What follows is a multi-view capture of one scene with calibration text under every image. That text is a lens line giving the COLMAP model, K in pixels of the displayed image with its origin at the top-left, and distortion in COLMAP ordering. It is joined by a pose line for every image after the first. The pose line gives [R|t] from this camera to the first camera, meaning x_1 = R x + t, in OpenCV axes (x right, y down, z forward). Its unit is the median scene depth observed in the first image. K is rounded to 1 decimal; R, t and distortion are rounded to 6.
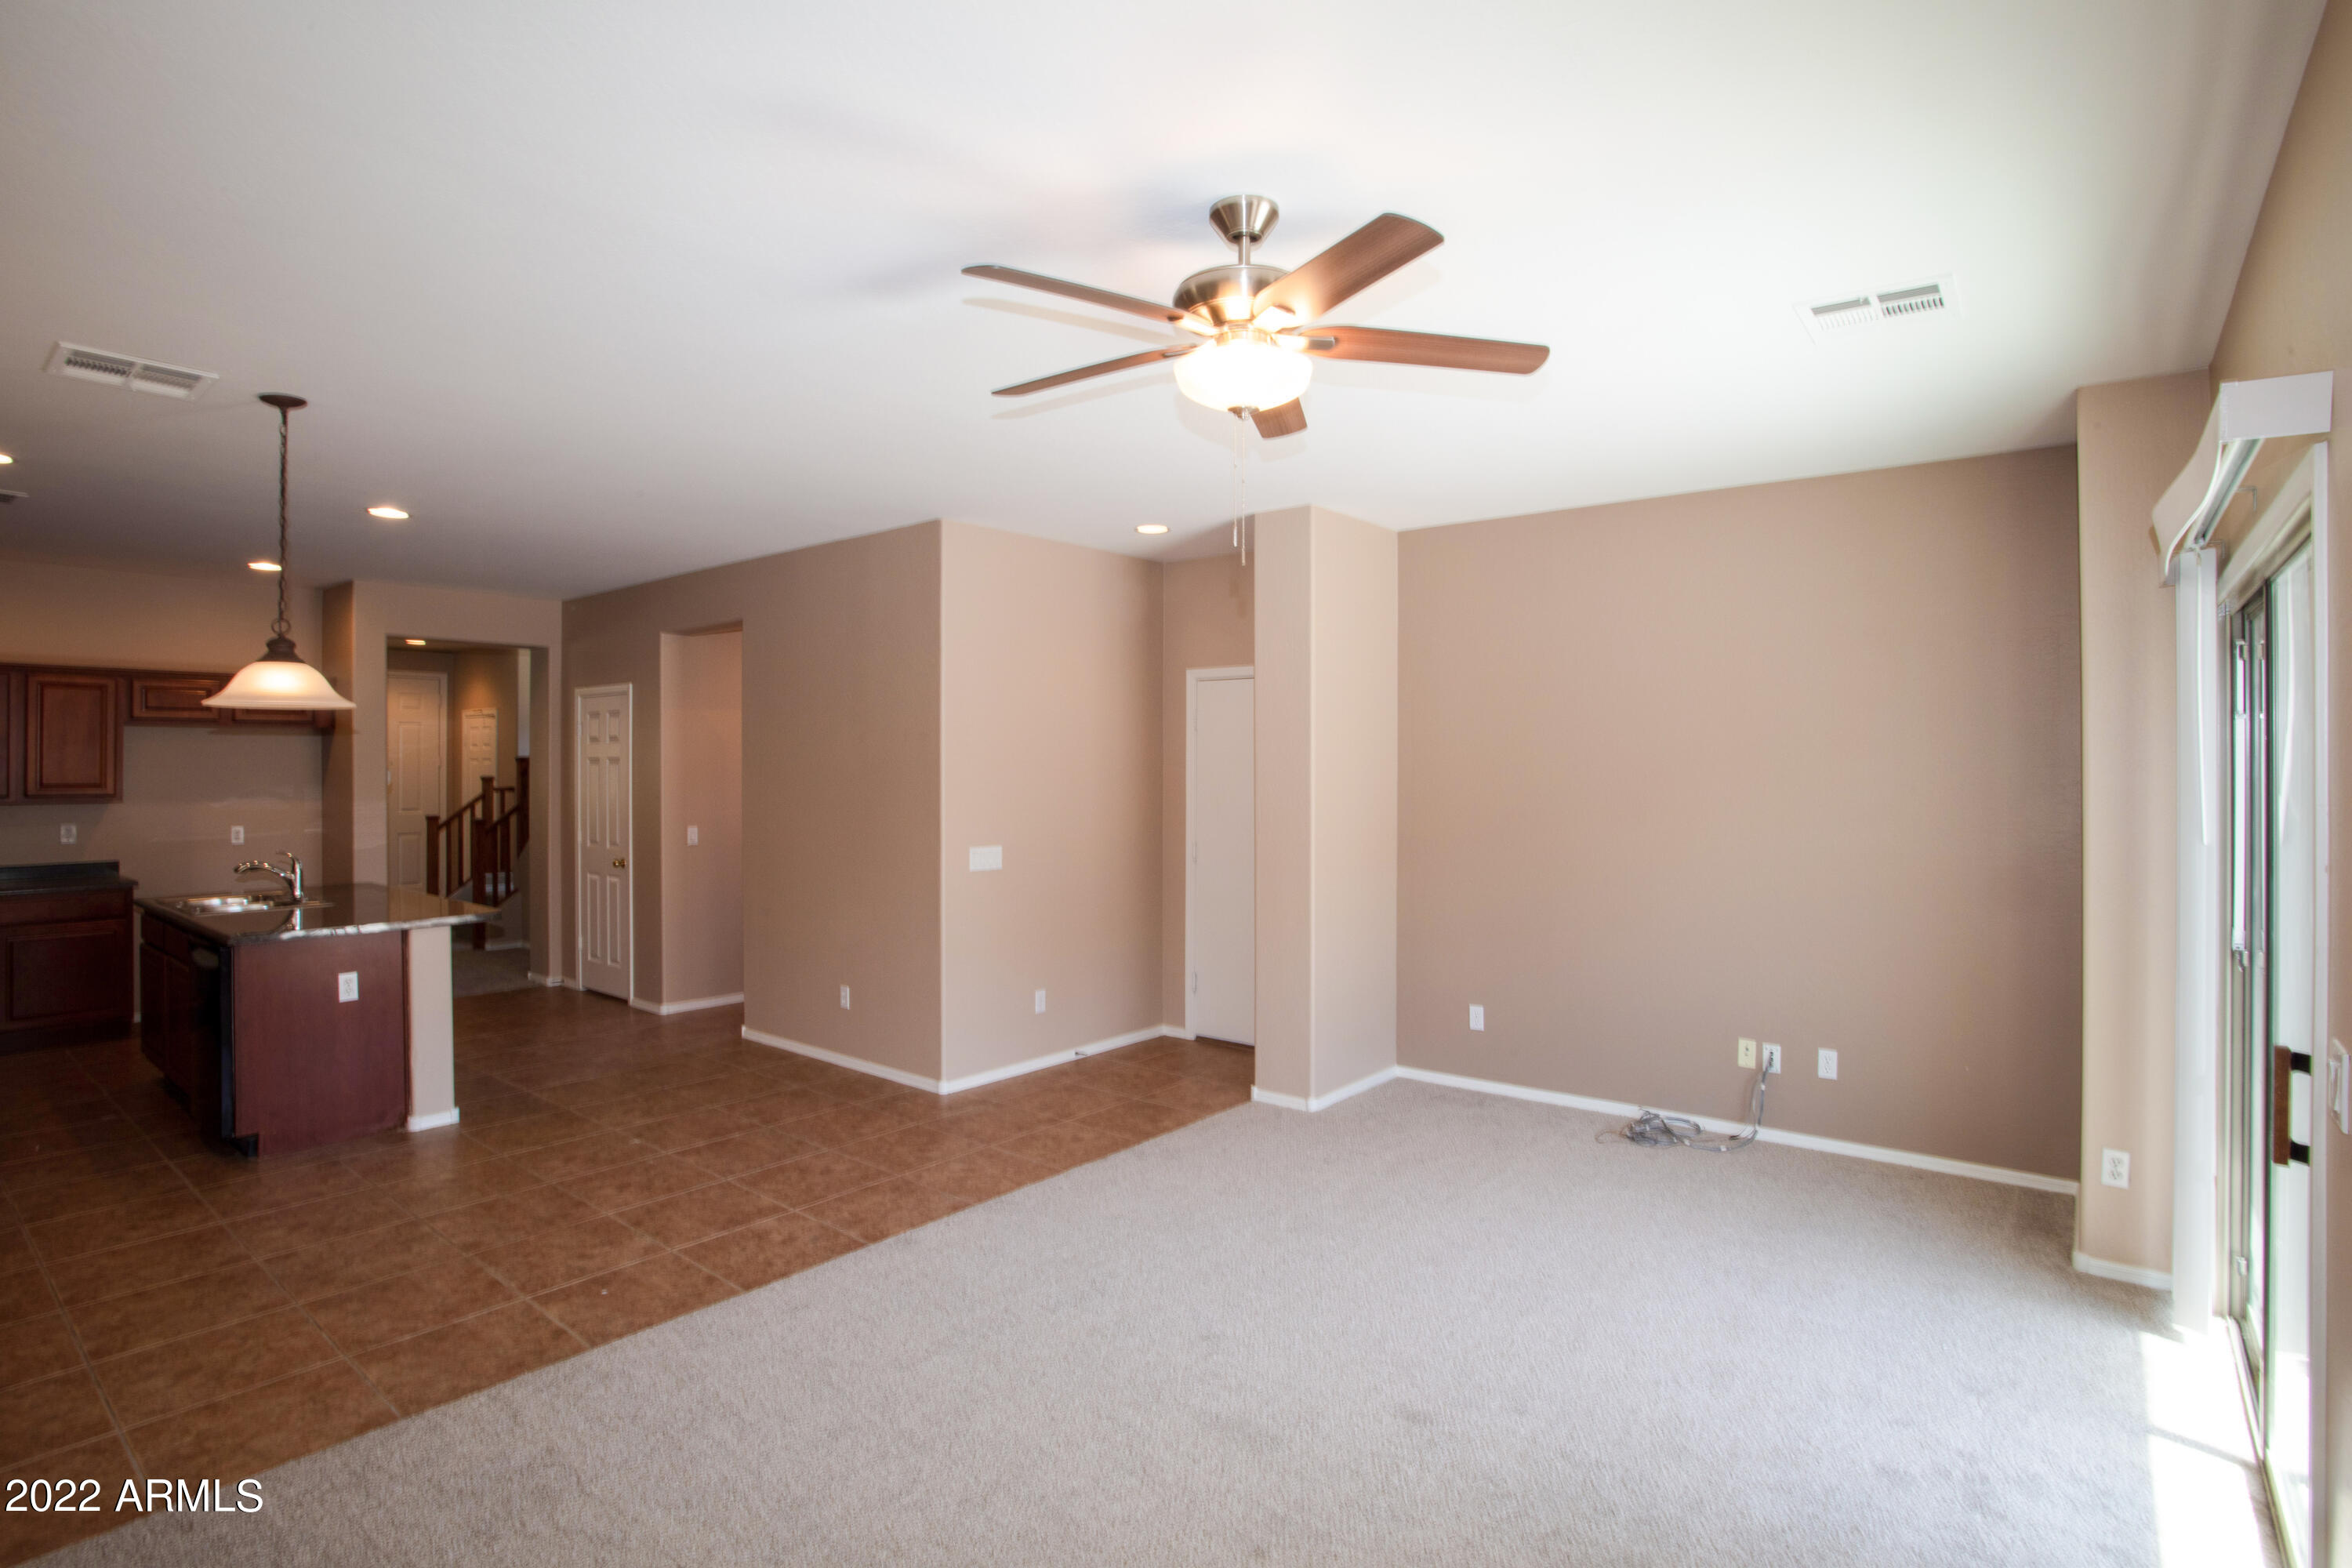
lens RADIAL K [[1171.7, 0, 1159.4], [0, 1171.7, 768.0], [0, 0, 1]] dist [-0.074527, 0.022701]
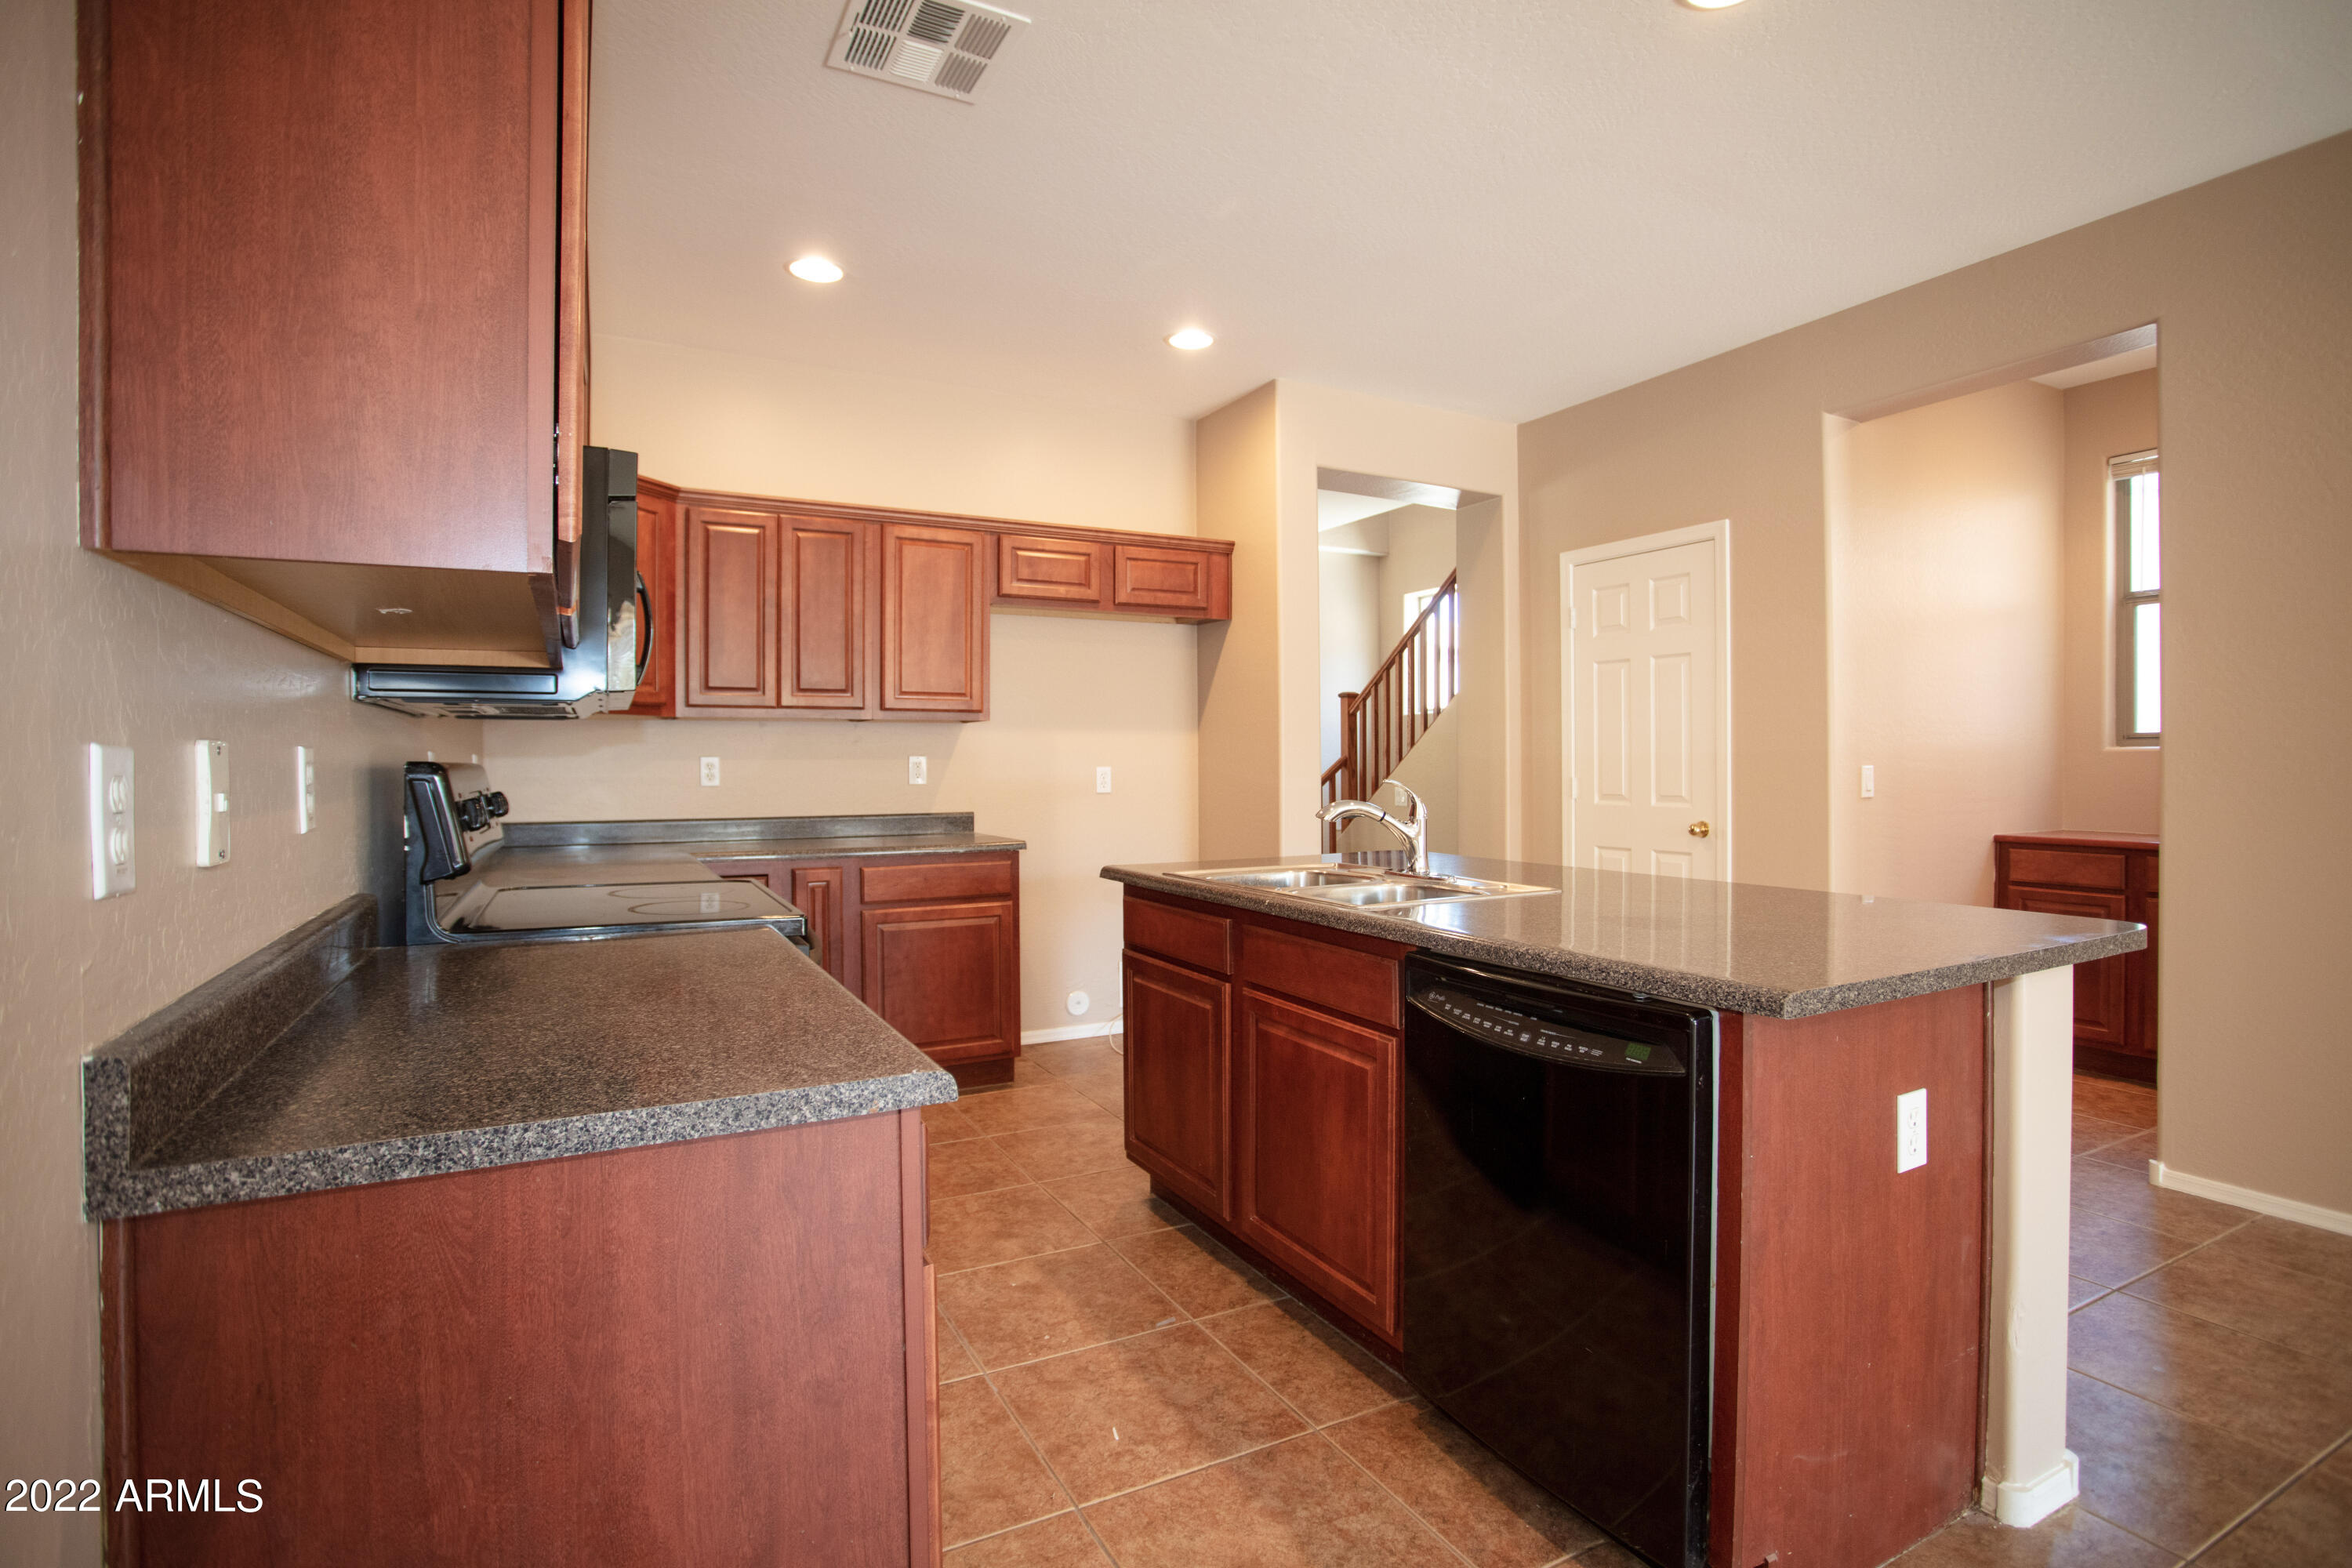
lens RADIAL K [[1171.7, 0, 1159.4], [0, 1171.7, 768.0], [0, 0, 1]] dist [-0.074527, 0.022701]
pose [[0.911171, -0.003264, -0.412015, -0.554420], [0.005761, 0.999972, 0.004819, 0.055064], [0.411987, -0.006765, 0.911164, 0.412825]]
